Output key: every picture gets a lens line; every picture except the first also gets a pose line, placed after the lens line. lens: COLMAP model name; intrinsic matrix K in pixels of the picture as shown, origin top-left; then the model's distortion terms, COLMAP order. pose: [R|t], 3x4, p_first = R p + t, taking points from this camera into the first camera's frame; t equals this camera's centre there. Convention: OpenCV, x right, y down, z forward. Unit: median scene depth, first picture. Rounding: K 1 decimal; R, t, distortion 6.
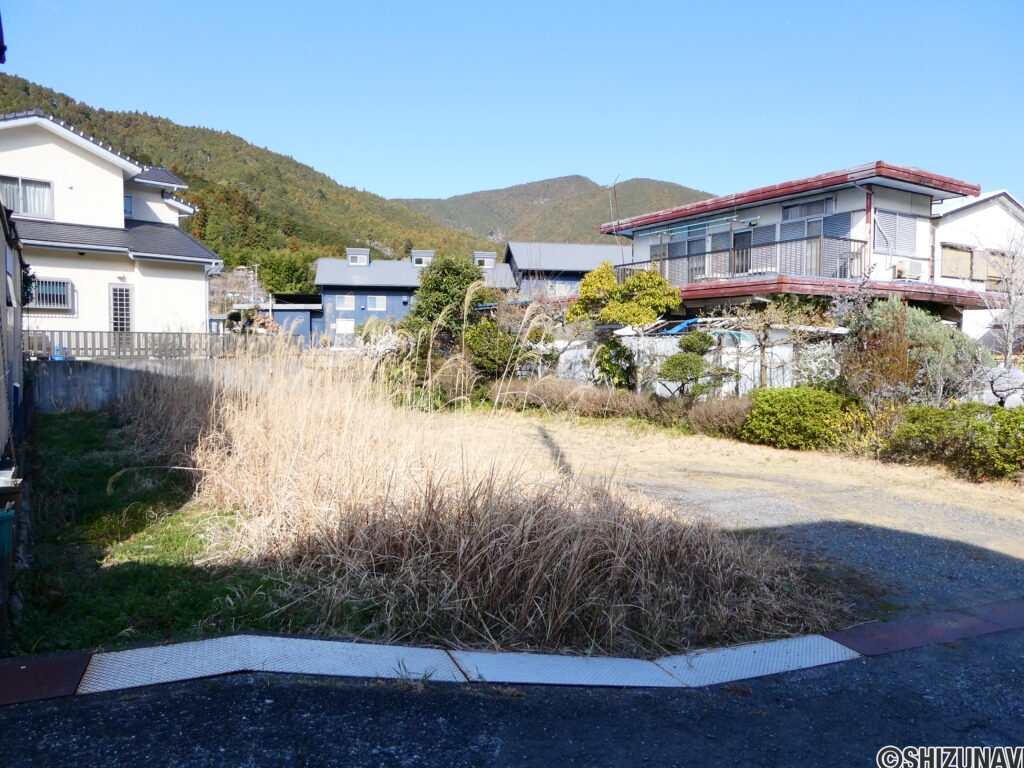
lens RADIAL K [[730.7, 0, 520.4], [0, 730.7, 385.1], [0, 0, 1]] dist [-0.007984, 0.010637]
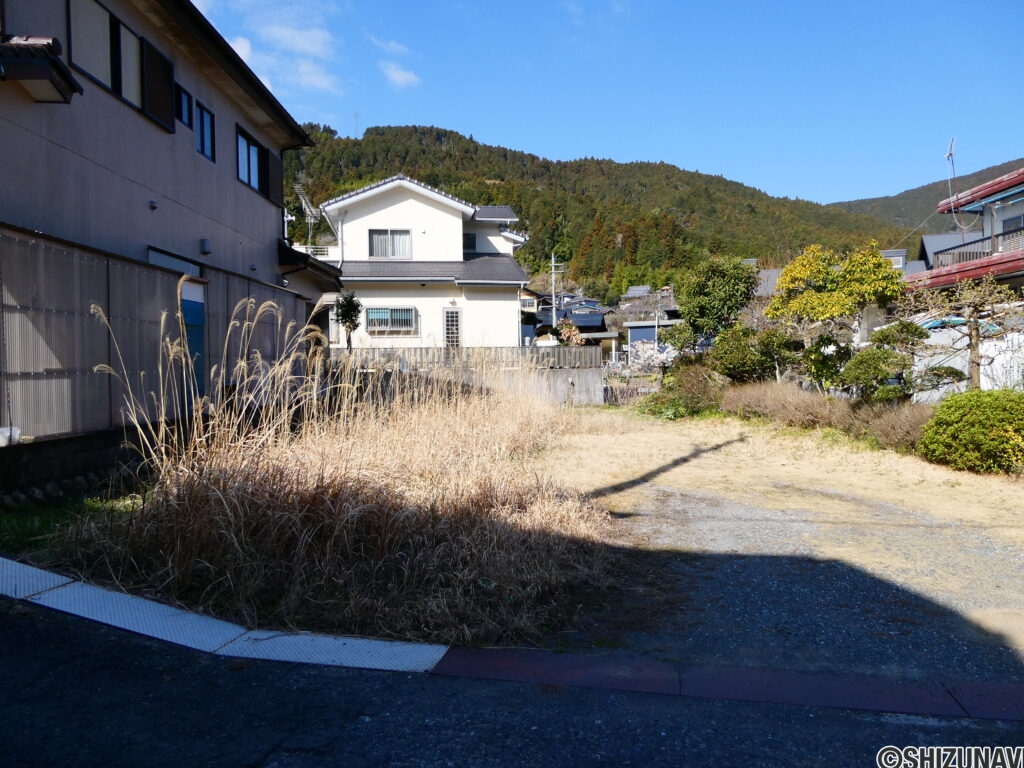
lens RADIAL K [[730.7, 0, 520.4], [0, 730.7, 385.1], [0, 0, 1]] dist [-0.007984, 0.010637]
pose [[0.838551, -0.002373, -0.544817, 0.218348], [-0.009387, 0.999779, -0.018803, 0.010057], [0.544742, 0.020881, 0.838344, 0.070043]]
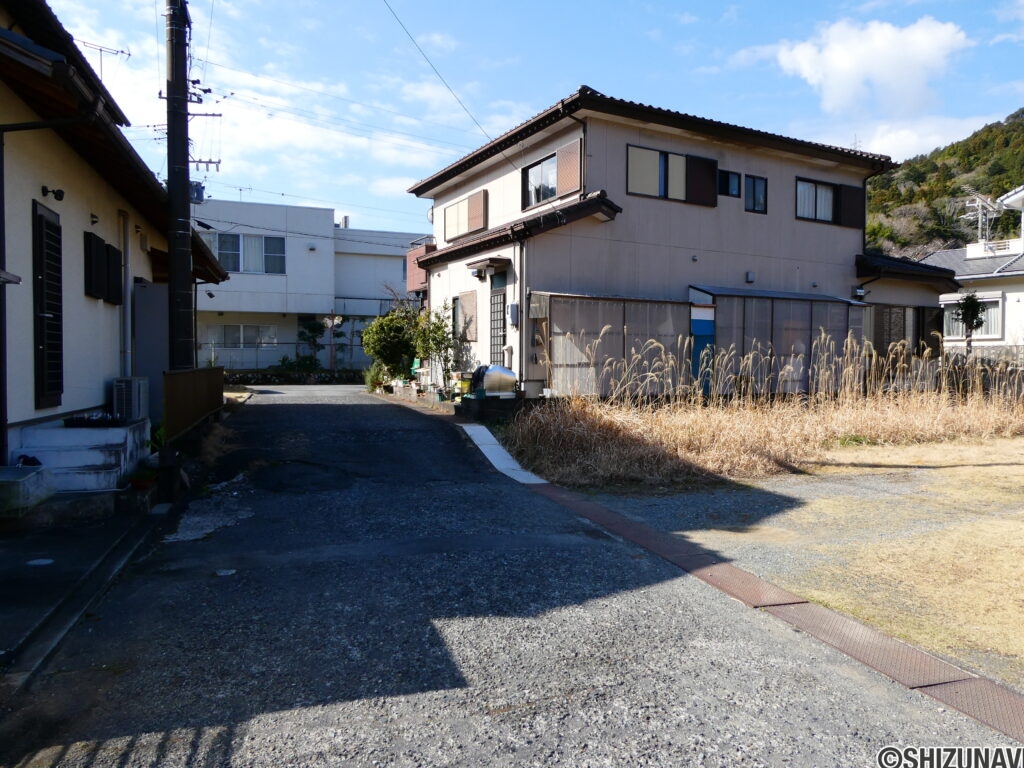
lens RADIAL K [[730.4, 0, 512.0], [0, 730.4, 384.0], [0, 0, 1]] dist [-0.006024, -0.001941]
pose [[-0.078431, 0.018861, -0.996741, 0.559345], [-0.053044, 0.998326, 0.023064, 0.005739], [0.995507, 0.054680, -0.077300, 0.237154]]
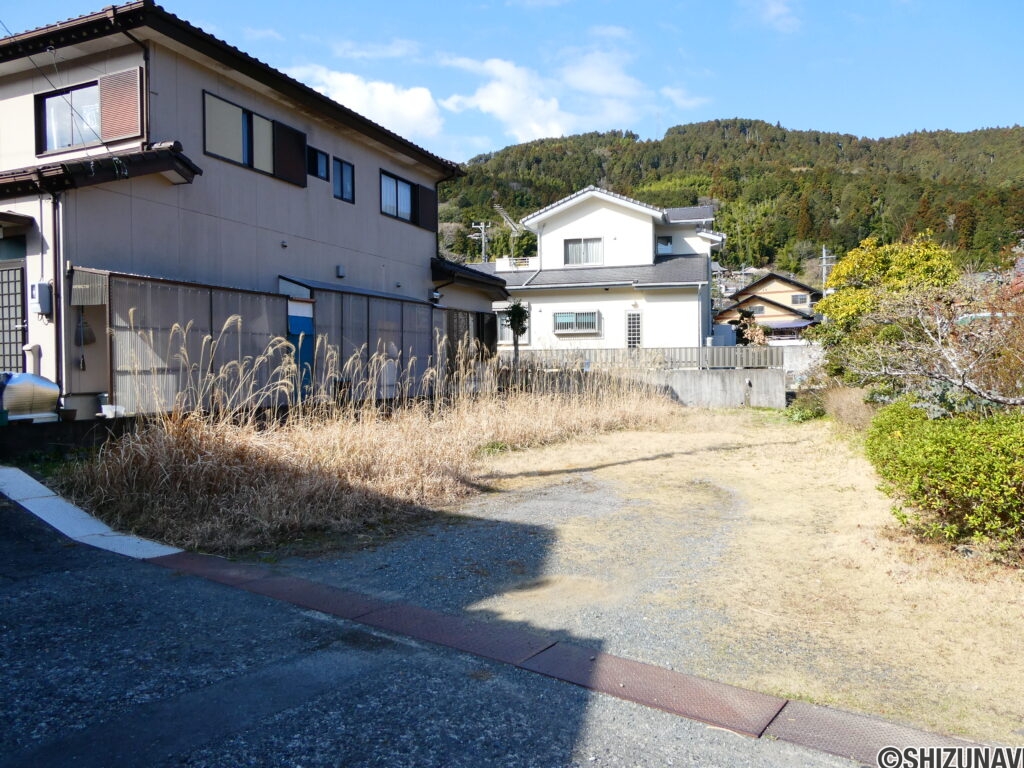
lens RADIAL K [[730.7, 0, 520.4], [0, 730.7, 385.1], [0, 0, 1]] dist [-0.007984, 0.010637]
pose [[0.553081, 0.007794, -0.833091, 0.425003], [-0.029372, 0.999517, -0.010149, 0.007795], [0.832610, 0.030083, 0.553042, 0.174178]]
